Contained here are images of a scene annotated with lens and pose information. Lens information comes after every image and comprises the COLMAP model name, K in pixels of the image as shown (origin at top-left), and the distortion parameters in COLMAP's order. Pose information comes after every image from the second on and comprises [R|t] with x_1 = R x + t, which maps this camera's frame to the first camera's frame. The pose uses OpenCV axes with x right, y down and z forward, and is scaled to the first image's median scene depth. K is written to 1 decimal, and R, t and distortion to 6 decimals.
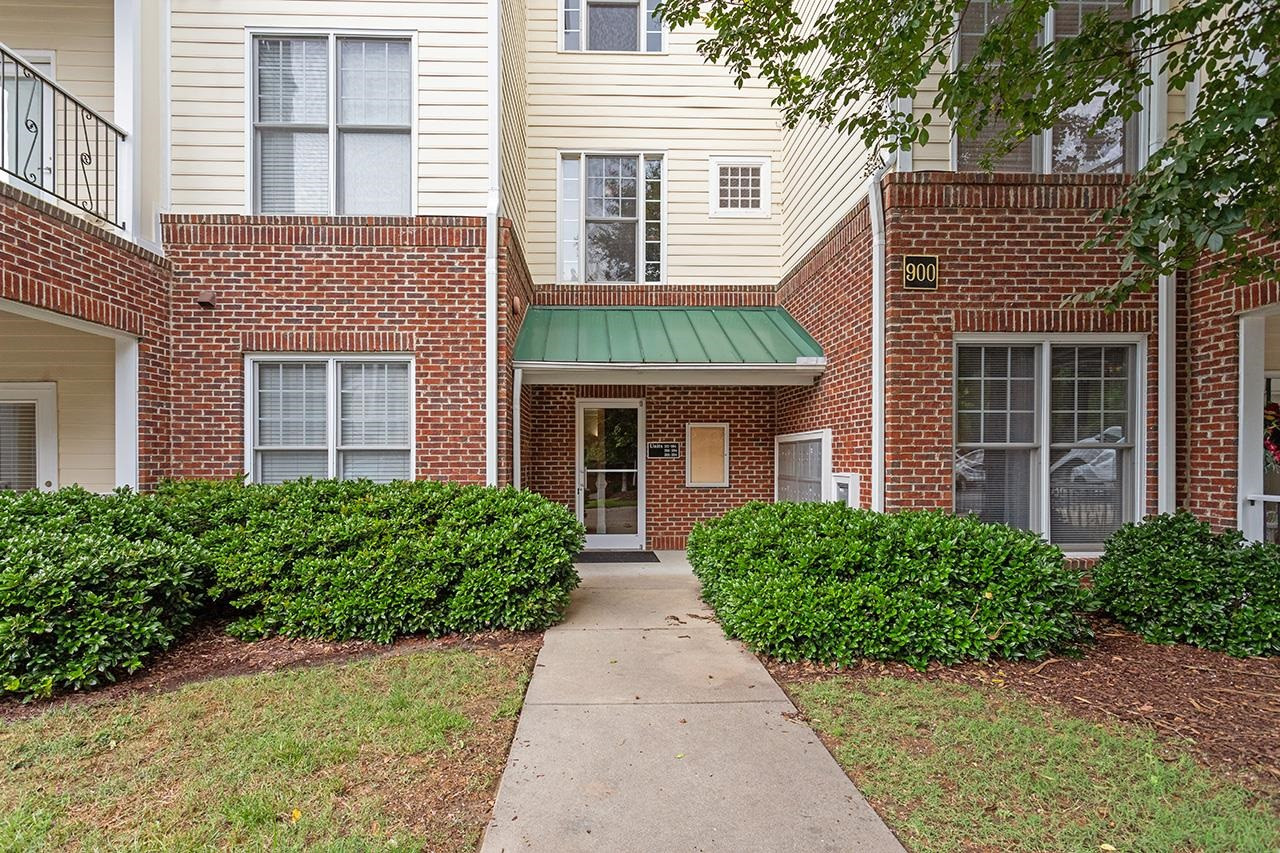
lens RADIAL K [[618.2, 0, 636.6], [0, 618.2, 430.5], [0, 0, 1]] dist [0.000372, -0.000377]
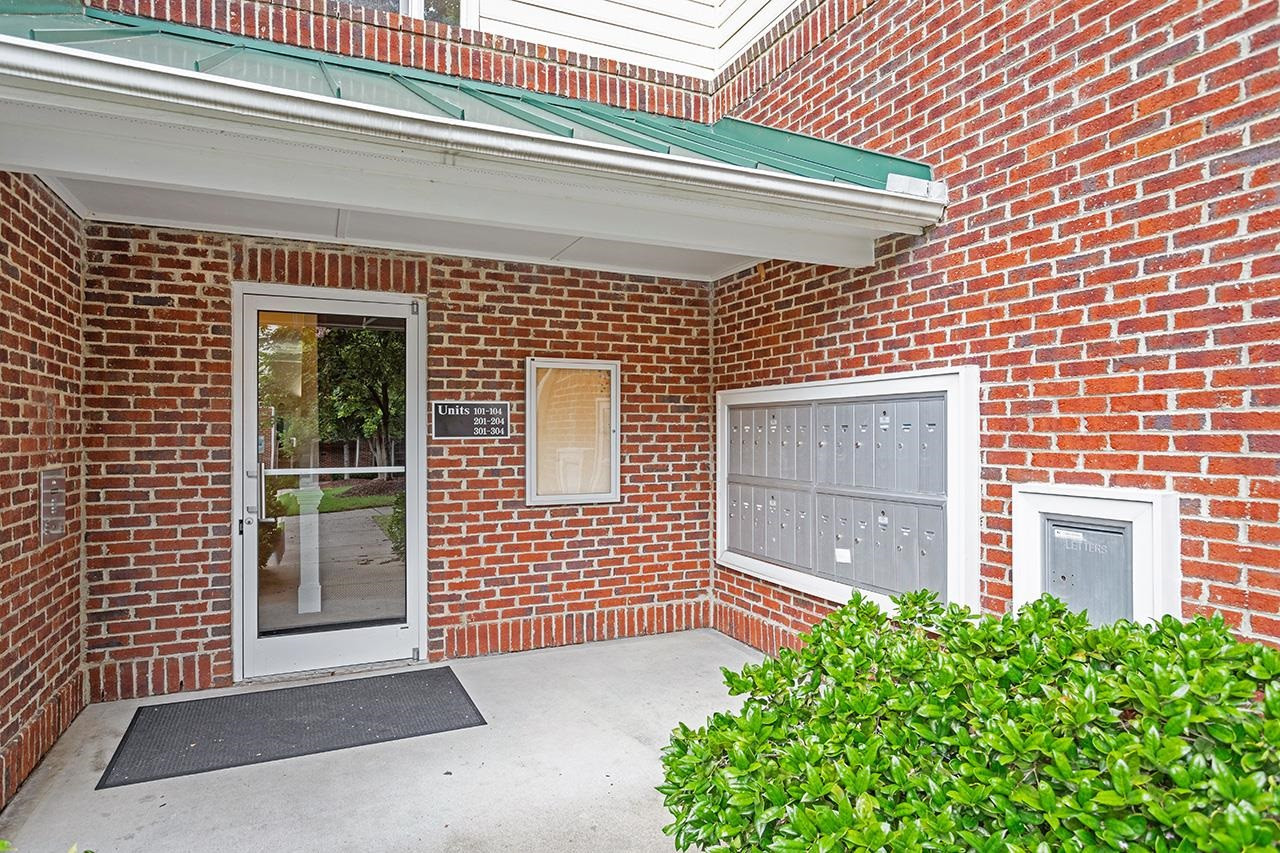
lens RADIAL K [[655.8, 0, 640.0], [0, 655.8, 426.5], [0, 0, 1]] dist [-0.012119, 0.000659]
pose [[0.917273, 0.001201, 0.398257, -0.029199], [-0.017504, 0.999151, 0.037301, 0.017396], [-0.397874, -0.041186, 0.916515, 0.542812]]
